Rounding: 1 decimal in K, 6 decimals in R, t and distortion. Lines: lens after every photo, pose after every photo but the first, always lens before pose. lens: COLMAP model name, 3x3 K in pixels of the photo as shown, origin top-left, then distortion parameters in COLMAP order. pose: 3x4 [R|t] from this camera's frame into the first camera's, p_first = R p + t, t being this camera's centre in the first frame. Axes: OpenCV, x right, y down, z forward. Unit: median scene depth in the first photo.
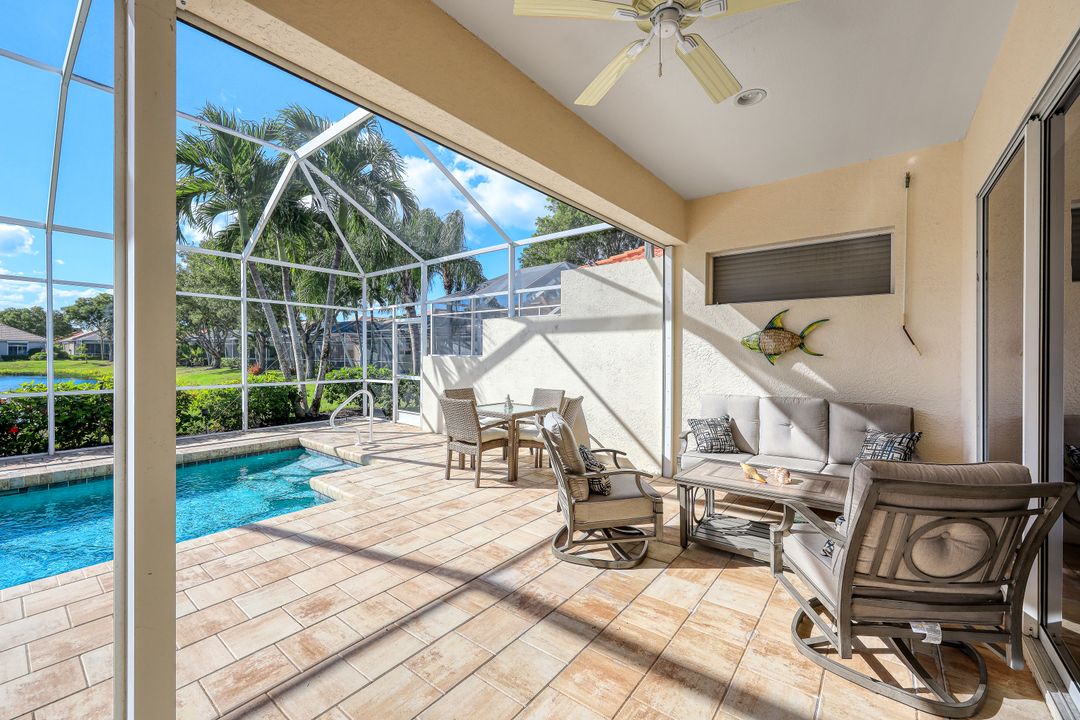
lens RADIAL K [[439.4, 0, 541.5], [0, 439.4, 356.2], [0, 0, 1]] dist [0.000905, 0.000332]
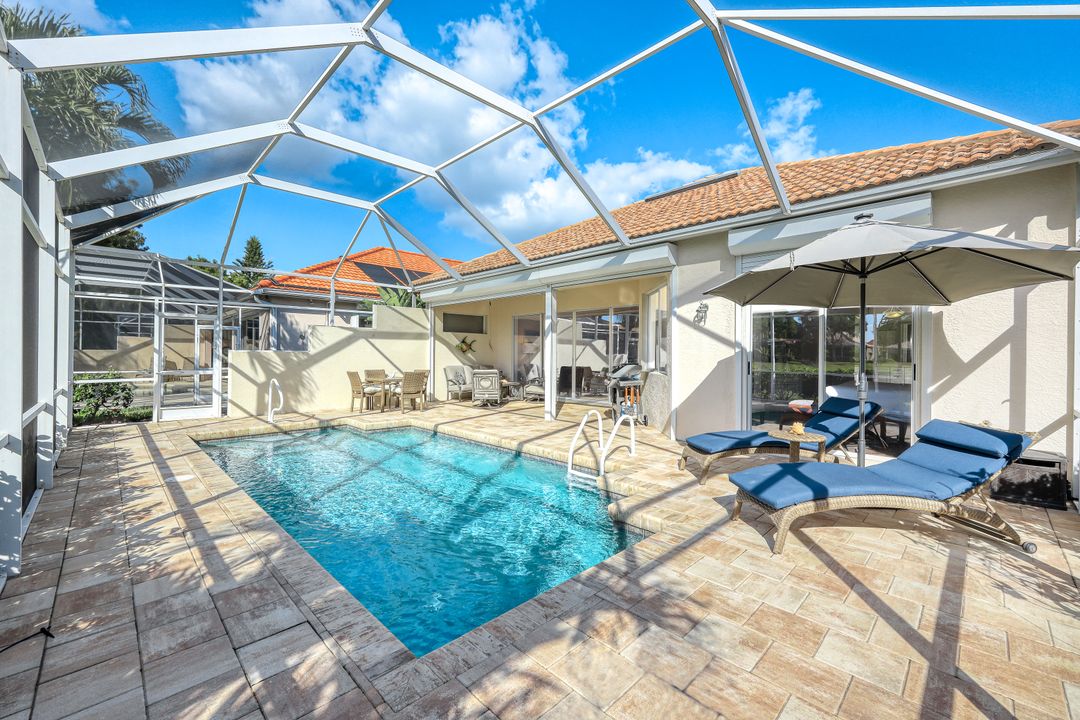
lens RADIAL K [[439.4, 0, 518.5], [0, 439.4, 347.1], [0, 0, 1]] dist [0.000905, 0.000332]
pose [[0.130414, 0.012885, 0.991376, -1.697924], [0.000072, 0.999915, -0.013006, 0.006791], [-0.991460, 0.001768, 0.130402, 0.173097]]
